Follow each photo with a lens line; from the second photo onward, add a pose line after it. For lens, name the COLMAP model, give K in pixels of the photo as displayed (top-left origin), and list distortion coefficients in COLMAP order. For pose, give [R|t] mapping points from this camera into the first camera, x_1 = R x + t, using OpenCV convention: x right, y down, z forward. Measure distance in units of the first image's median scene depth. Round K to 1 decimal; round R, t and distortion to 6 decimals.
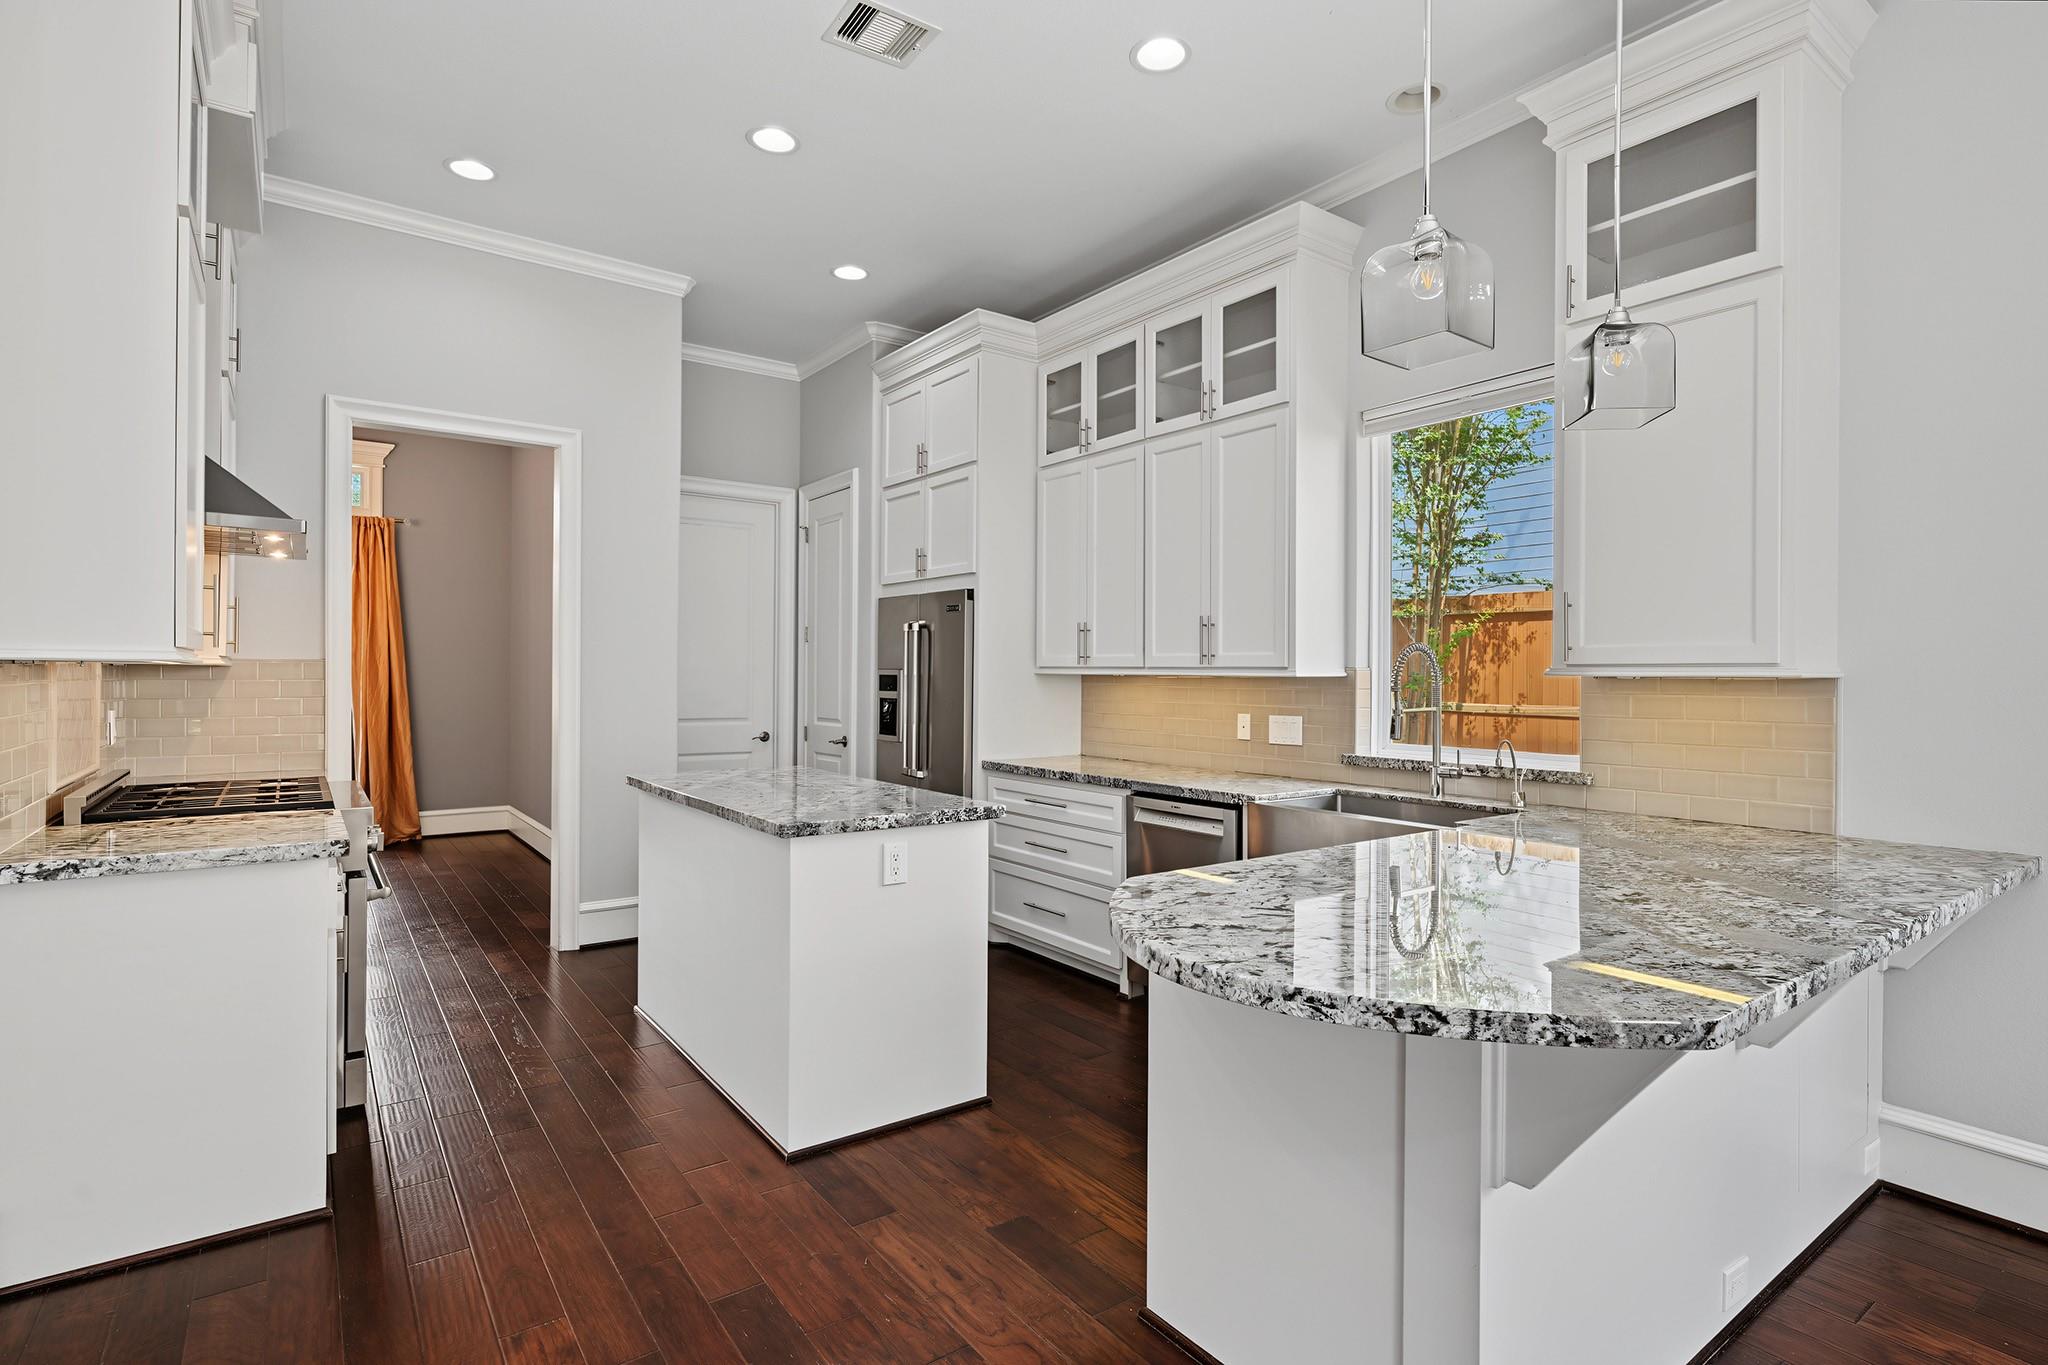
lens RADIAL K [[999.4, 0, 1018.7], [0, 999.4, 679.5], [0, 0, 1]] dist [0.001083, 0.000021]
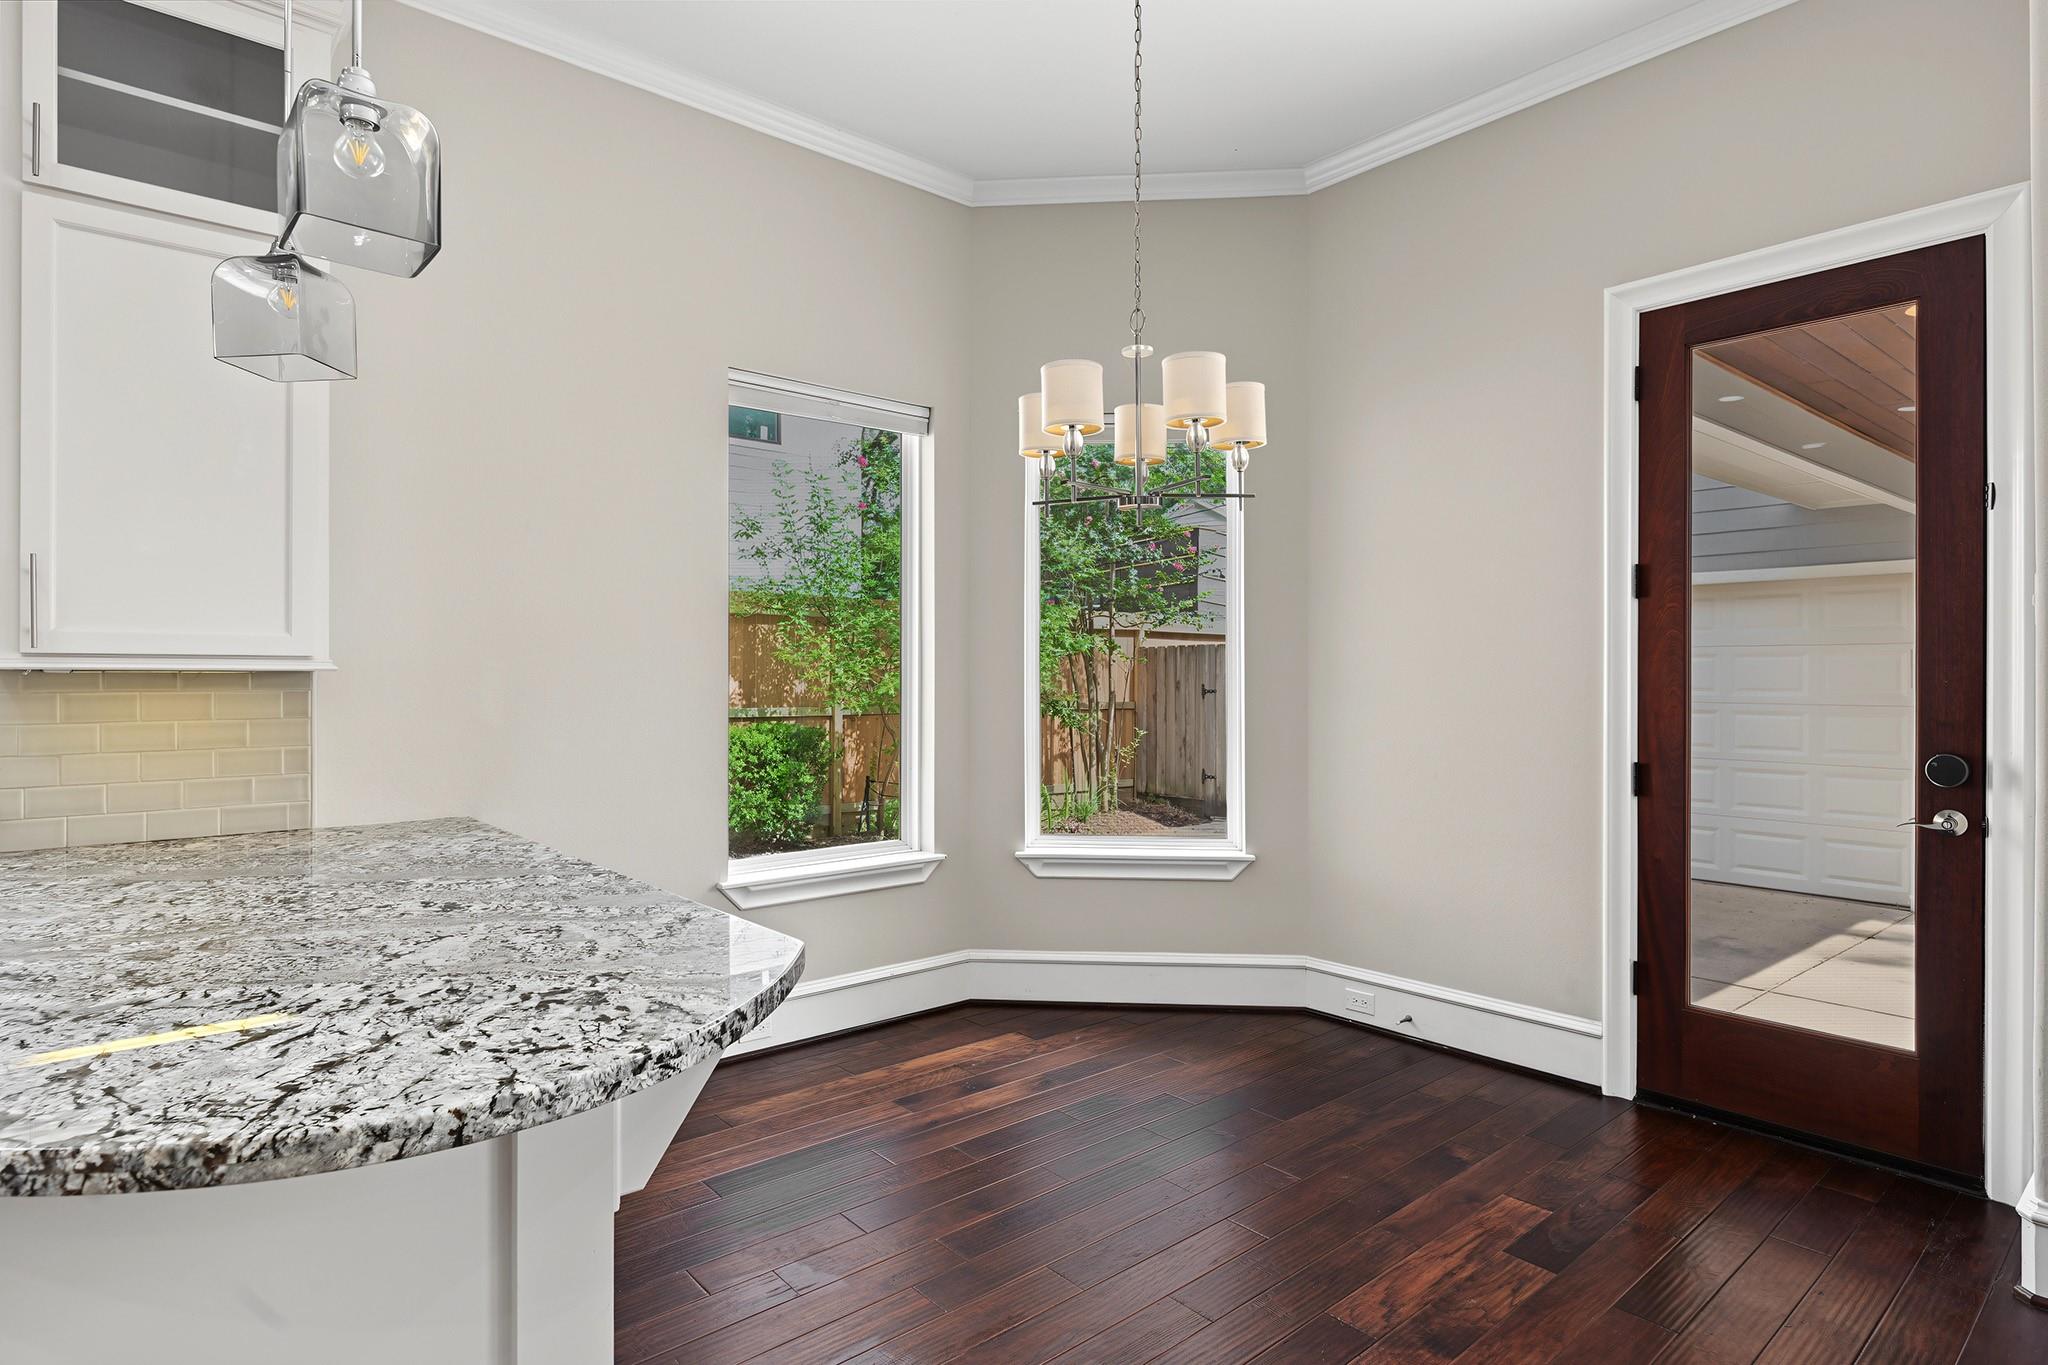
lens RADIAL K [[1083.3, 0, 1025.7], [0, 1083.3, 676.3], [0, 0, 1]] dist [-0.004343, -0.000026]
pose [[-0.082015, -0.006261, 0.996611, -0.204246], [0.001387, 0.999979, 0.006396, -0.001478], [-0.996630, 0.001907, -0.082005, 0.248753]]
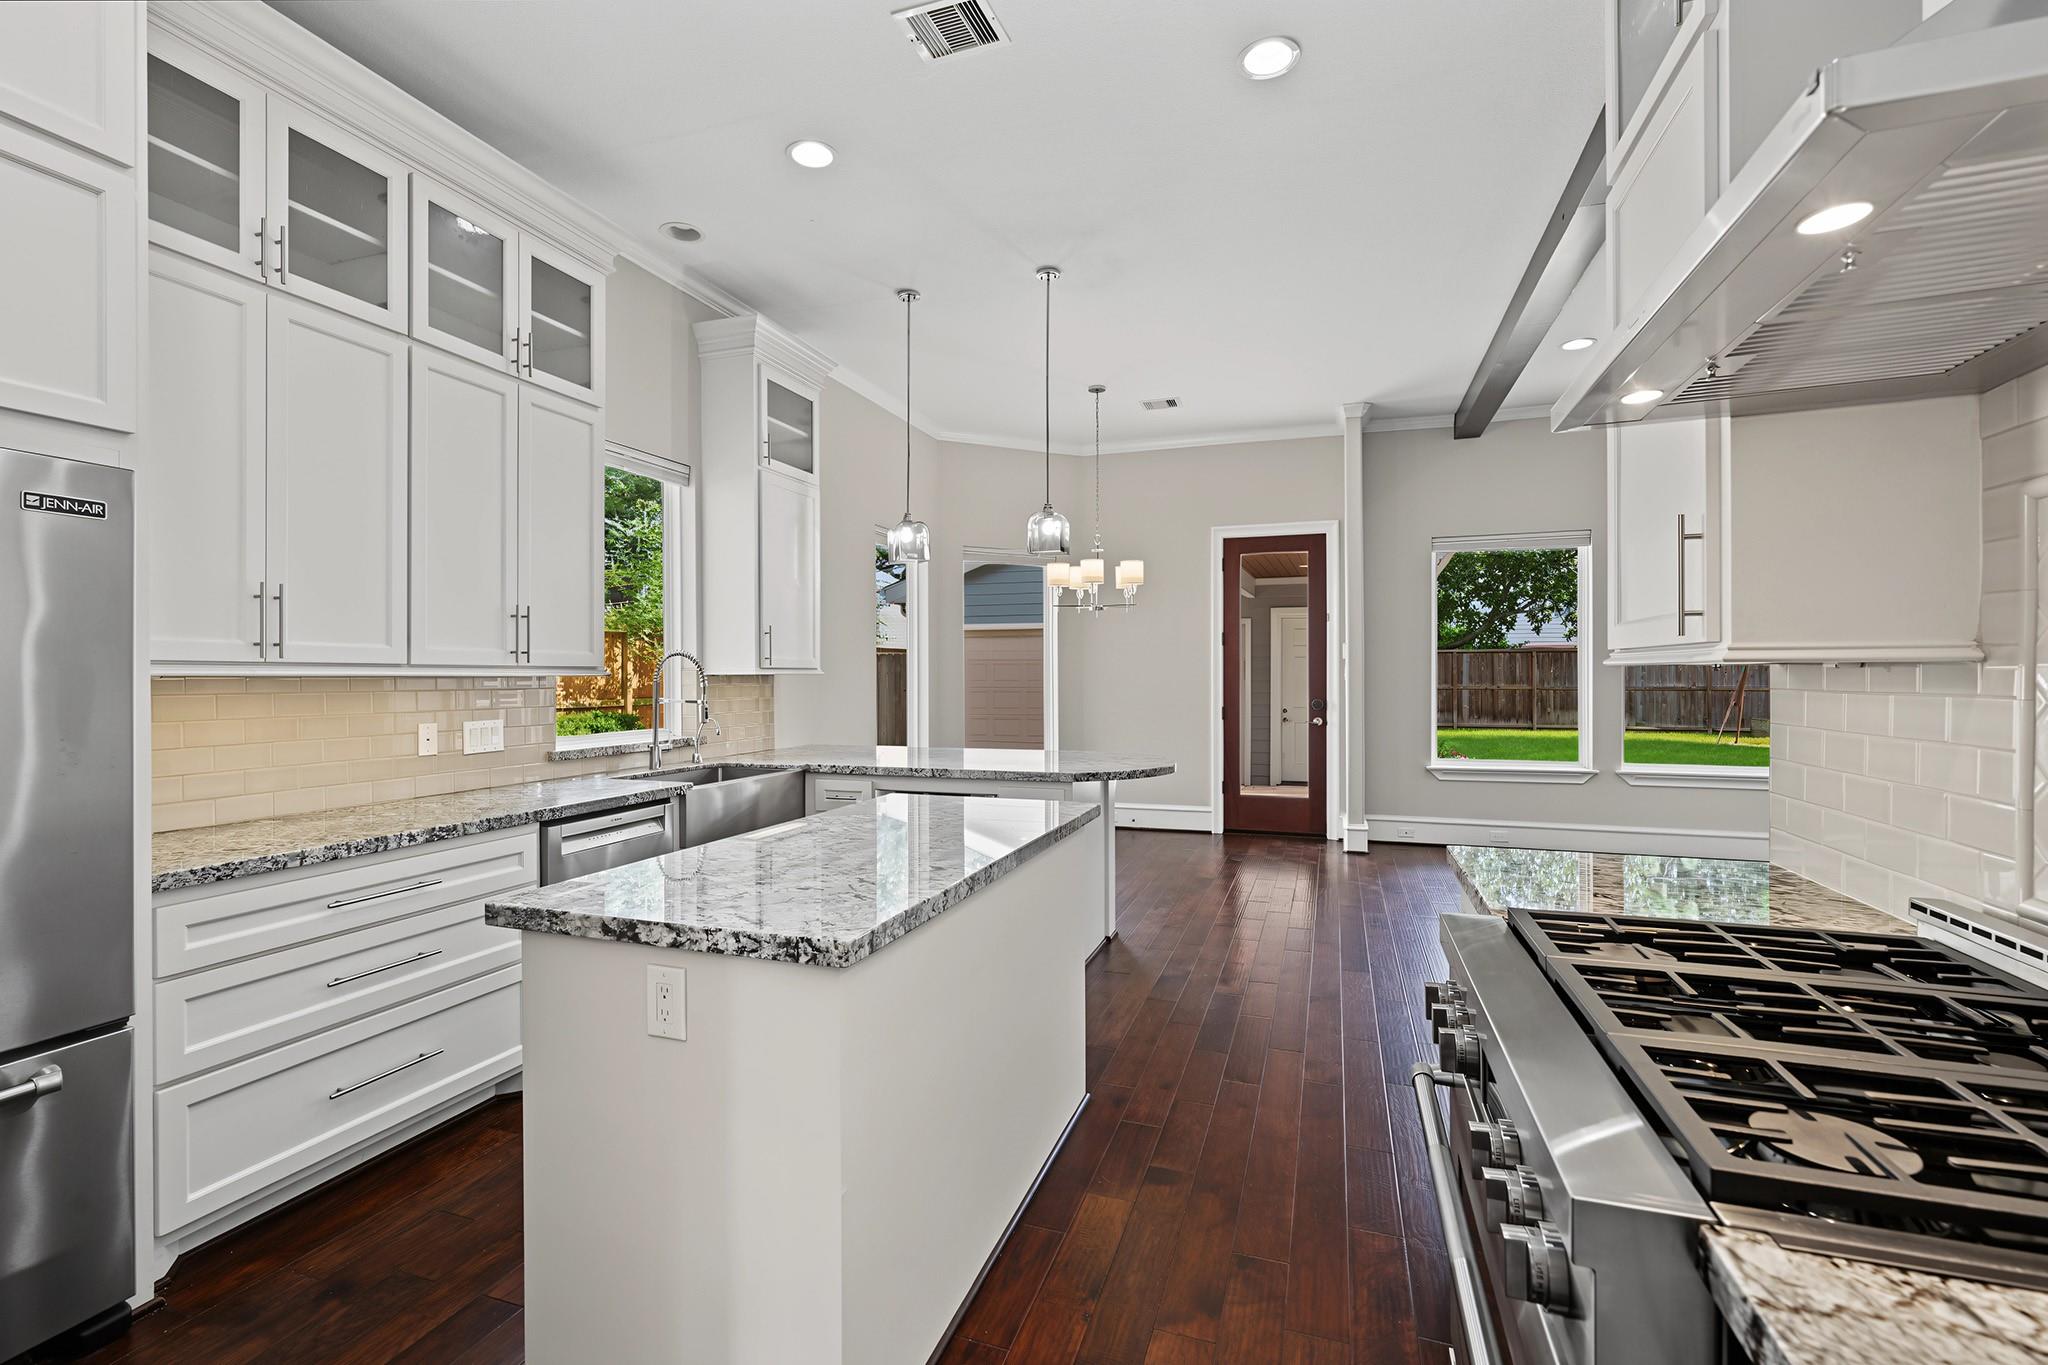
lens RADIAL K [[902.1, 0, 1041.2], [0, 902.1, 669.7], [0, 0, 1]] dist [-0.001636, -0.000473]
pose [[-0.585354, -0.000959, 0.810777, -0.686325], [0.001594, 0.999996, 0.002334, -0.010235], [-0.810776, 0.002659, -0.585350, 1.082445]]
